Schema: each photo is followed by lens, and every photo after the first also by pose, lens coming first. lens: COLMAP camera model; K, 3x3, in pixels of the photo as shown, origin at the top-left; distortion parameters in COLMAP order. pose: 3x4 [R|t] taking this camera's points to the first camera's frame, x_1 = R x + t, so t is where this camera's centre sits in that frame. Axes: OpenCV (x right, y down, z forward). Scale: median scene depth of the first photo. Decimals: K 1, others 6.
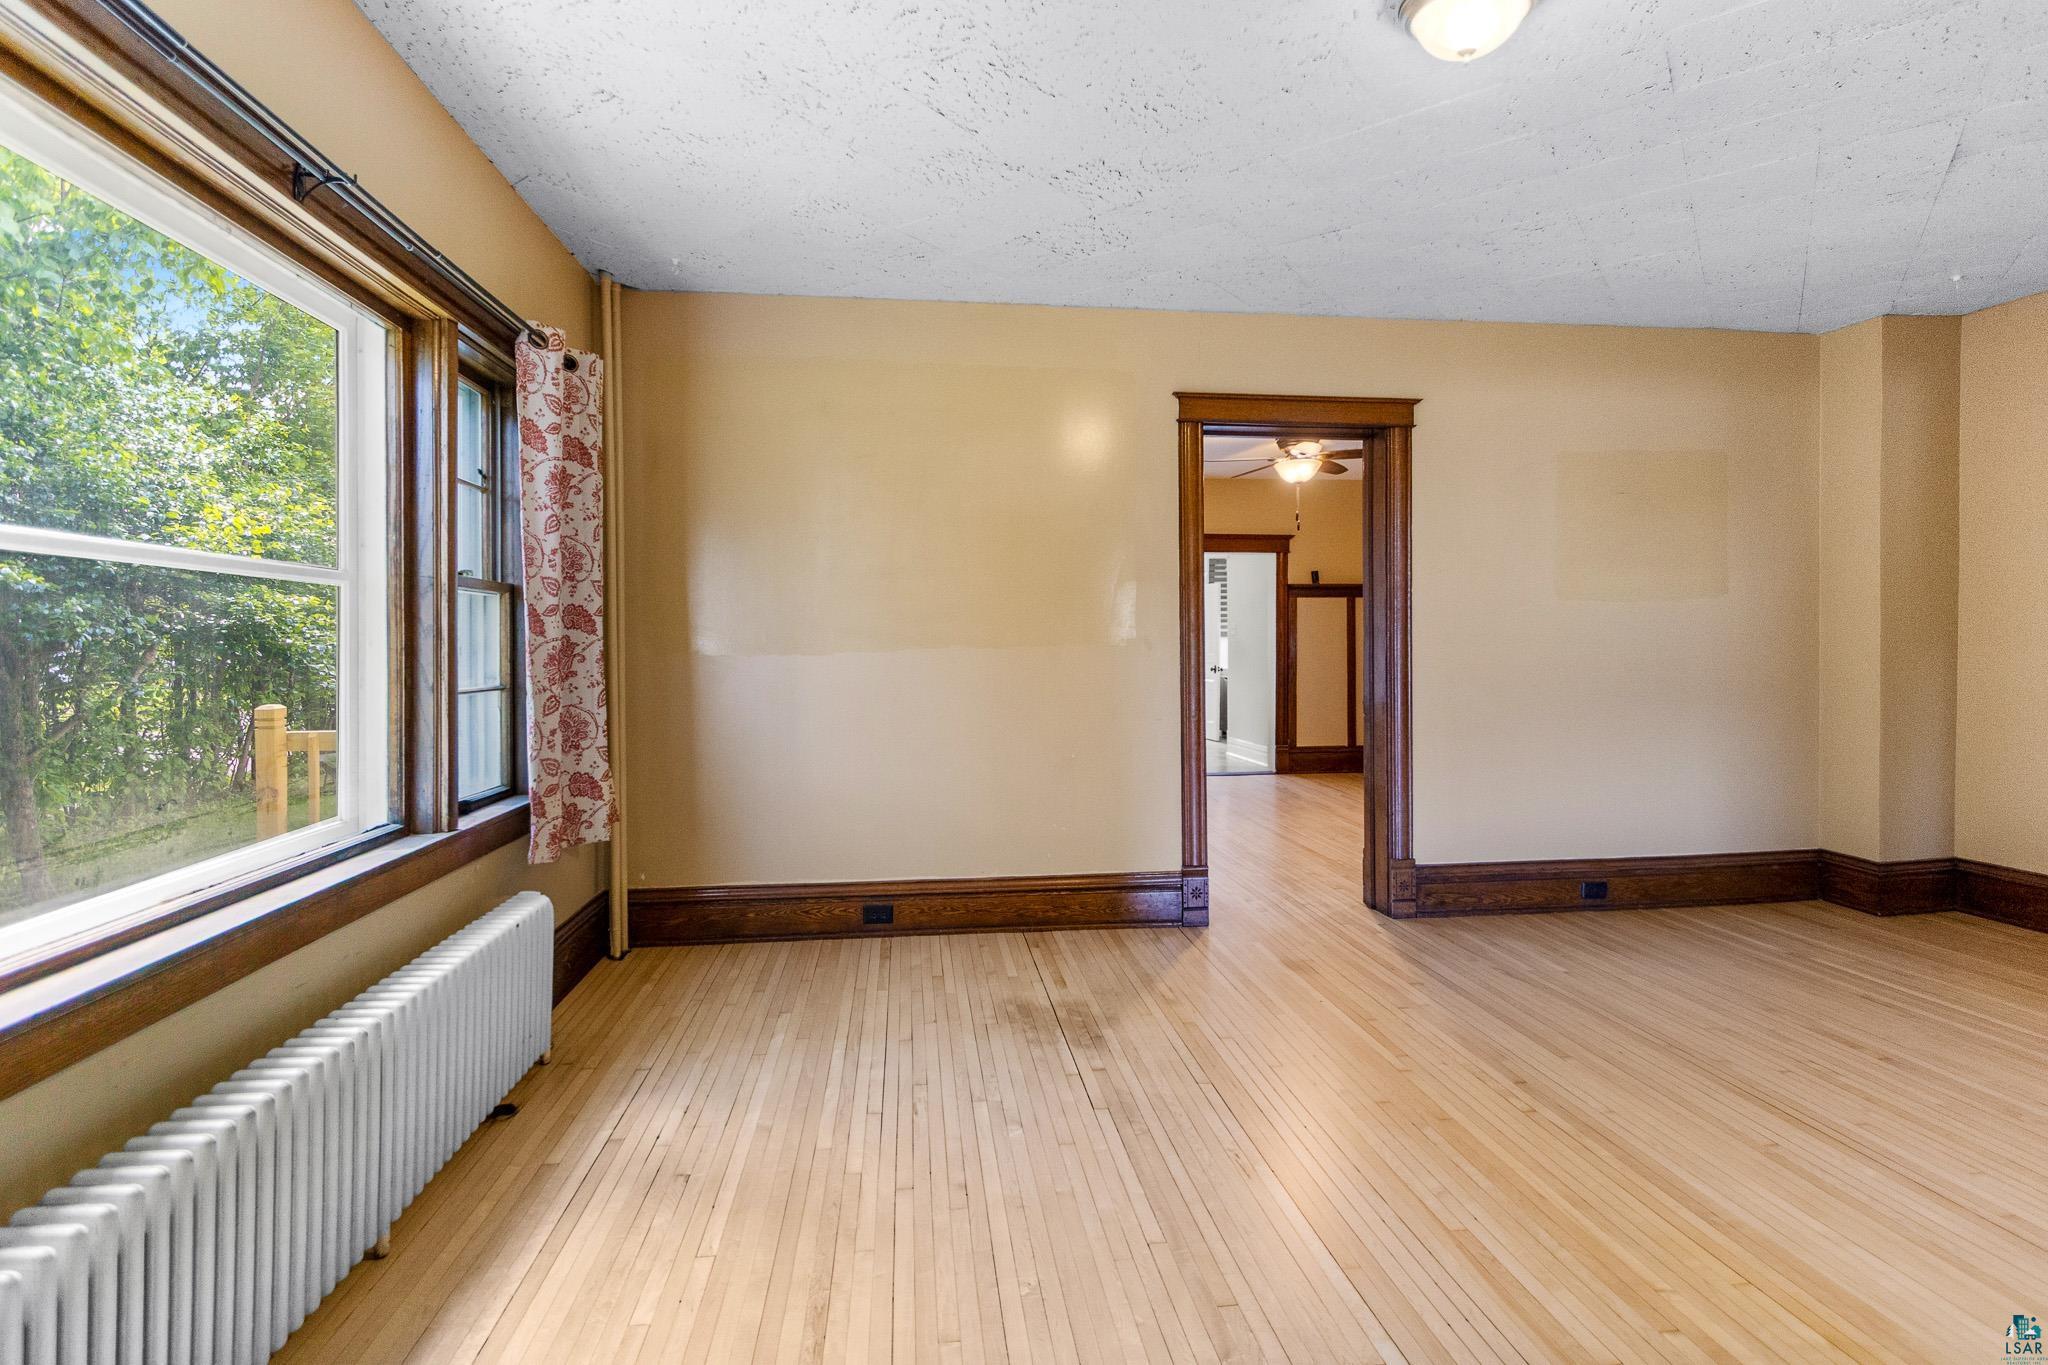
lens RADIAL K [[958.8, 0, 1028.9], [0, 958.8, 661.8], [0, 0, 1]] dist [0.001320, -0.000217]
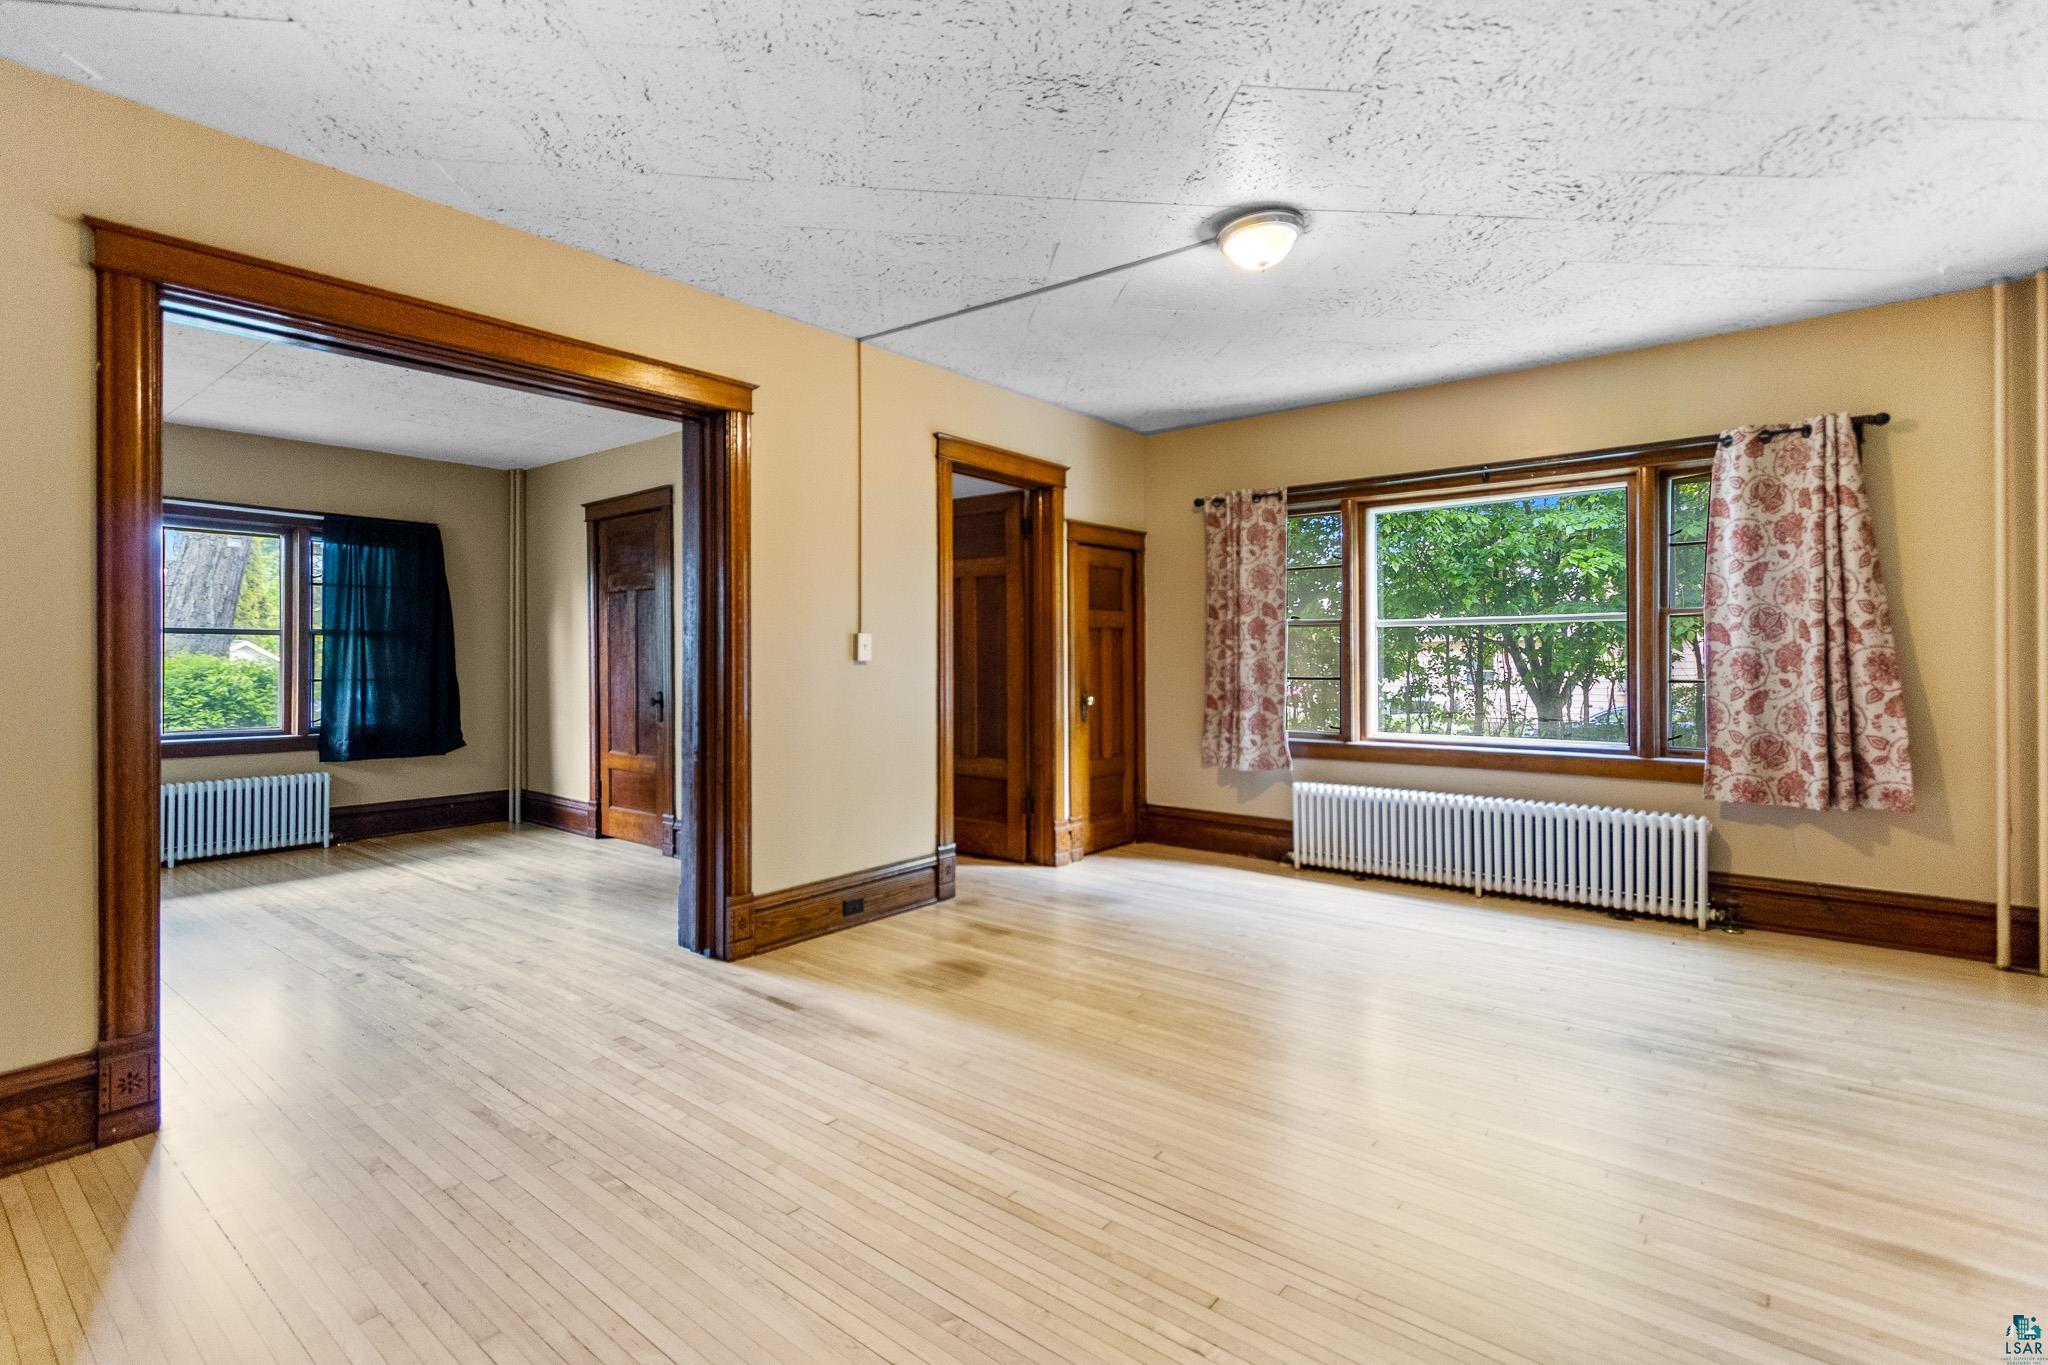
lens RADIAL K [[958.8, 0, 1028.9], [0, 958.8, 661.8], [0, 0, 1]] dist [0.001320, -0.000217]
pose [[-0.720963, 0.008137, -0.692926, 1.106182], [-0.006044, 0.999819, 0.018030, -0.018934], [0.692947, 0.017187, -0.720784, 1.154140]]
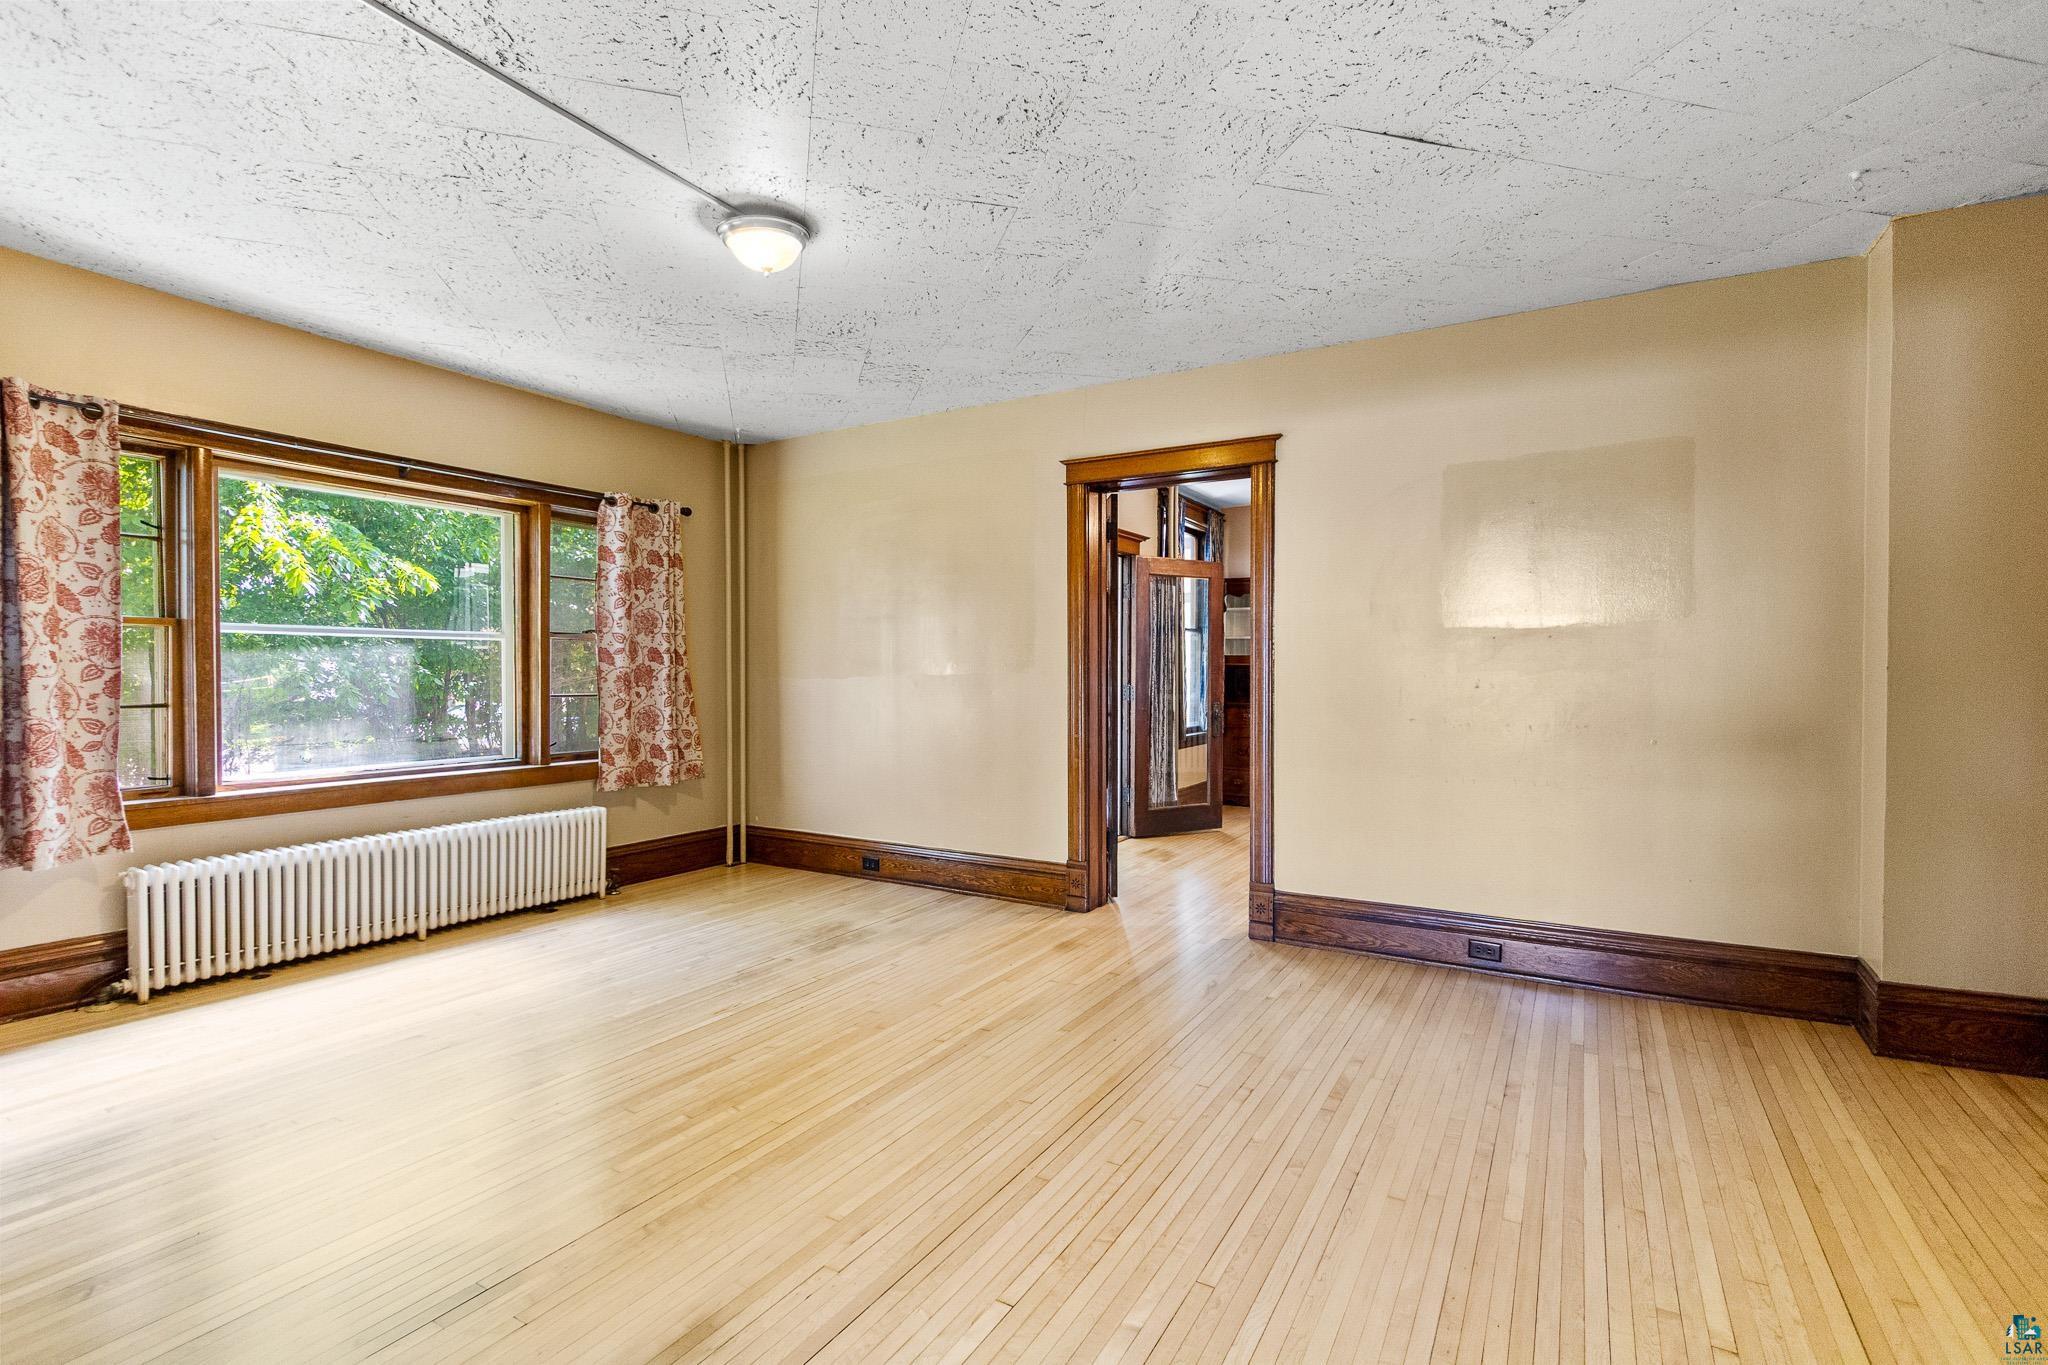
lens RADIAL K [[935.7, 0, 1035.4], [0, 935.7, 688.7], [0, 0, 1]] dist [0.004114, 0.000280]
pose [[0.796623, 0.016394, -0.604254, 1.049389], [-0.016387, 0.999850, 0.005523, -0.005285], [0.604254, 0.005502, 0.796773, 0.066397]]
